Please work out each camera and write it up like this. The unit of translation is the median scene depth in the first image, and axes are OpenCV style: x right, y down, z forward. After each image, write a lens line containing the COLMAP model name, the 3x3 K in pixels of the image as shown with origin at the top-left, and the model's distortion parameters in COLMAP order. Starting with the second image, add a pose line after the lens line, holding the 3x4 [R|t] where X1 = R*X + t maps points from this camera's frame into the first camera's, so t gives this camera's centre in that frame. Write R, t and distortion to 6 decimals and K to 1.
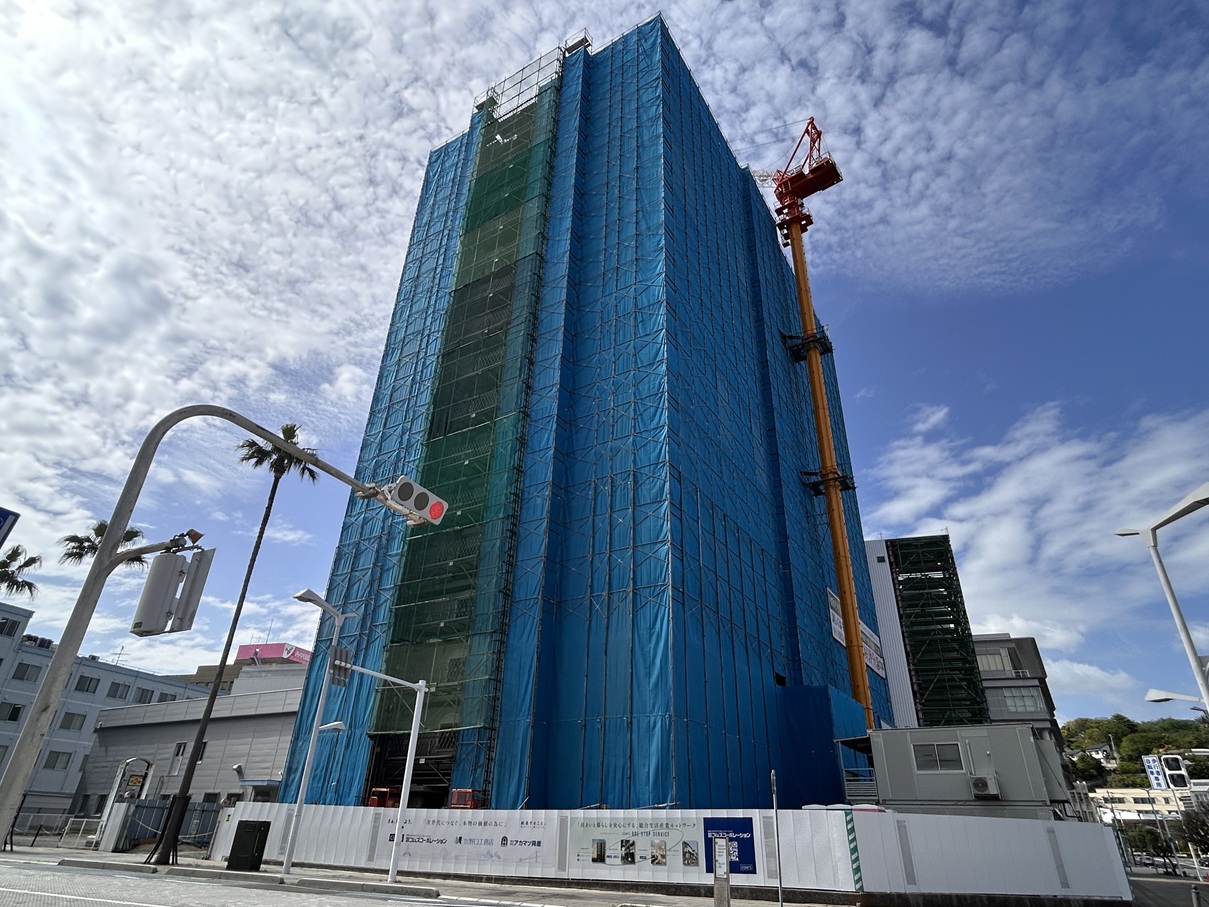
lens RADIAL K [[680.2, 0, 604.5], [0, 680.2, 453.5], [0, 0, 1]] dist [-0.001178, -0.000240]
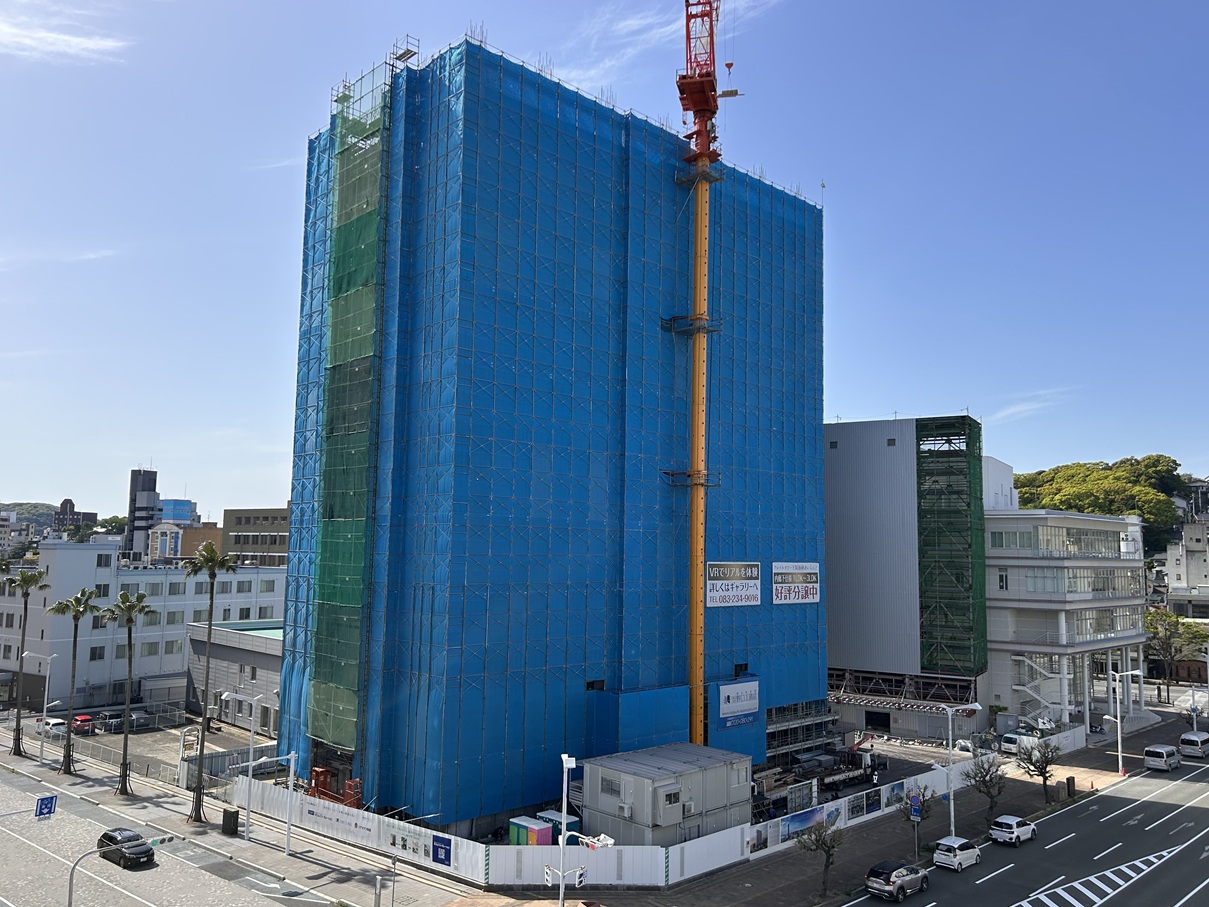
lens RADIAL K [[928.9, 0, 604.5], [0, 928.9, 453.5], [0, 0, 1]] dist [0.001823, 0.000520]
pose [[0.968469, -0.042045, -0.245560, 1.205138], [0.134347, 0.918200, 0.372638, -1.231288], [0.209805, -0.393879, 0.894897, -0.711813]]
